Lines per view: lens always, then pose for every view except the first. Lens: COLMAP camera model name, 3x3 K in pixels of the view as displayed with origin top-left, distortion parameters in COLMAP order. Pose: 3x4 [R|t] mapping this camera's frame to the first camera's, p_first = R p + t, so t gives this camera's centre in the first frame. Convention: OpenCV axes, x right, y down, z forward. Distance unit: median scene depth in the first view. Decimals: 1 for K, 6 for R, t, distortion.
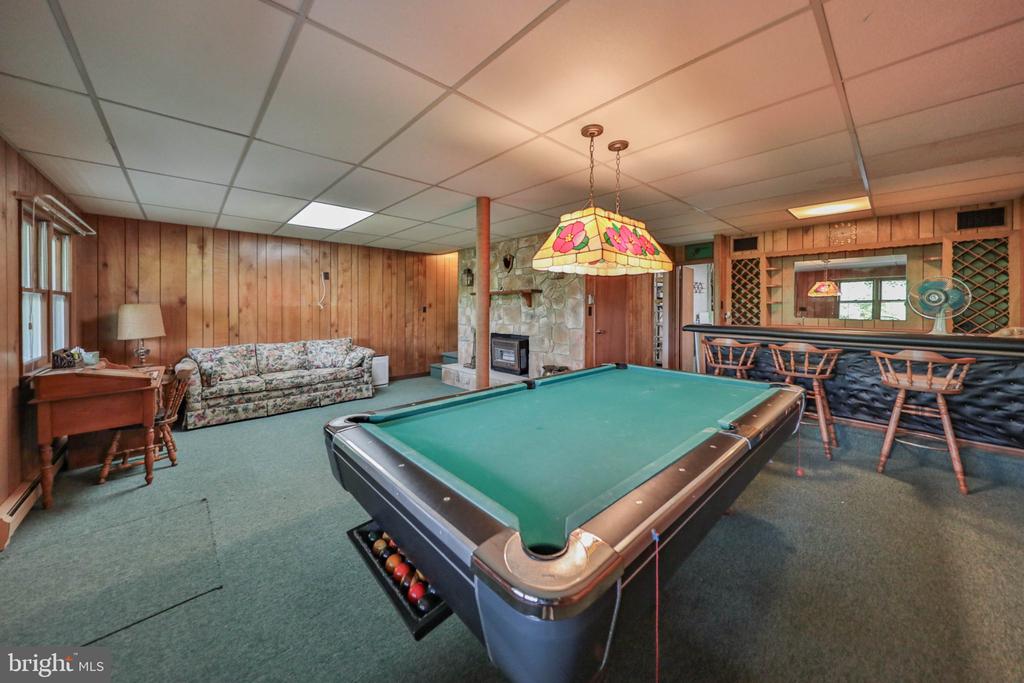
lens RADIAL K [[354.3, 0, 530.7], [0, 354.3, 305.3], [0, 0, 1]] dist [0.019516, 0.000035]
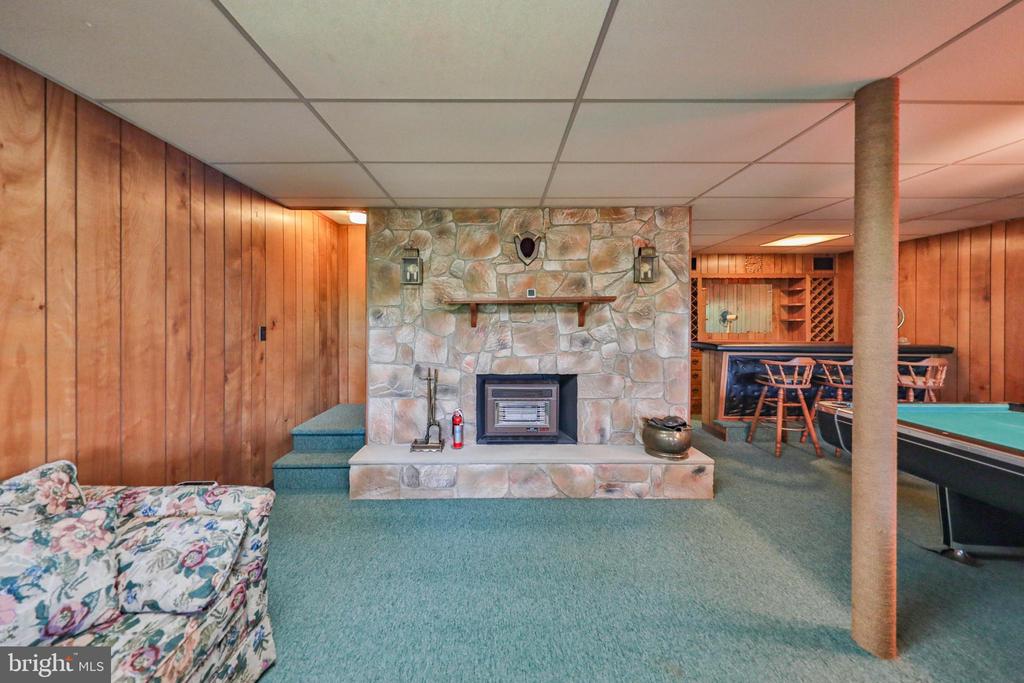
lens RADIAL K [[354.3, 0, 500.6], [0, 354.3, 319.6], [0, 0, 1]] dist [0.019516, 0.000035]
pose [[0.694729, 0.002242, 0.719268, -0.532991], [-0.002197, 0.999997, -0.000994, -0.005537], [-0.719268, -0.000890, 0.694732, 0.679968]]
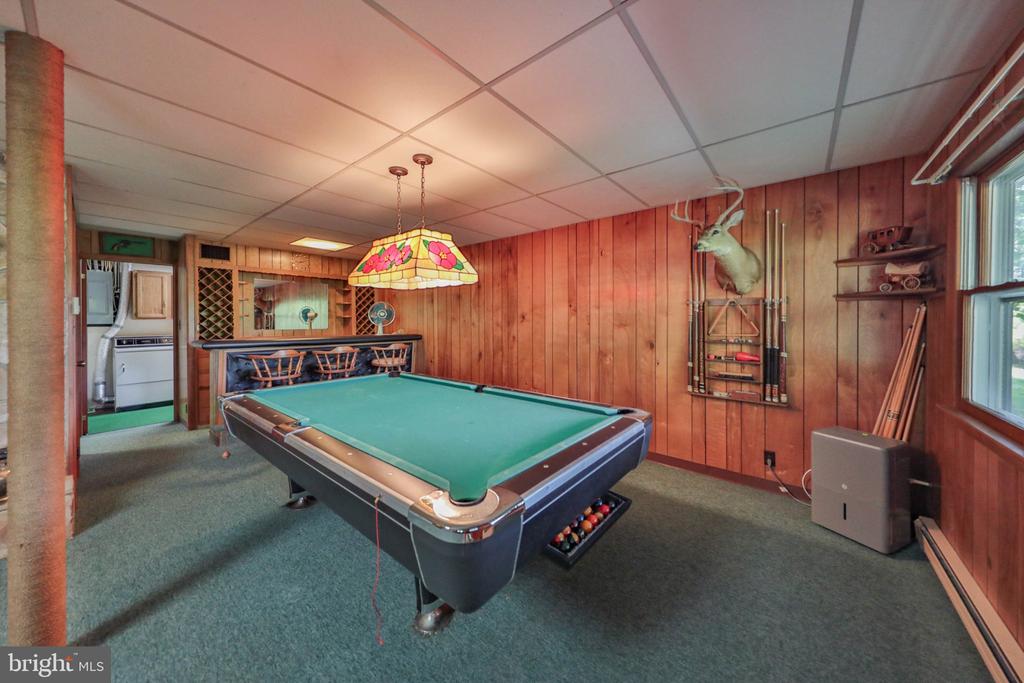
lens RADIAL K [[354.3, 0, 498.8], [0, 354.3, 323.1], [0, 0, 1]] dist [0.019516, 0.000035]
pose [[-0.106759, -0.009221, 0.994242, -0.392136], [0.001335, 0.999955, 0.009417, 0.004624], [-0.994284, 0.002333, -0.106742, 0.358326]]
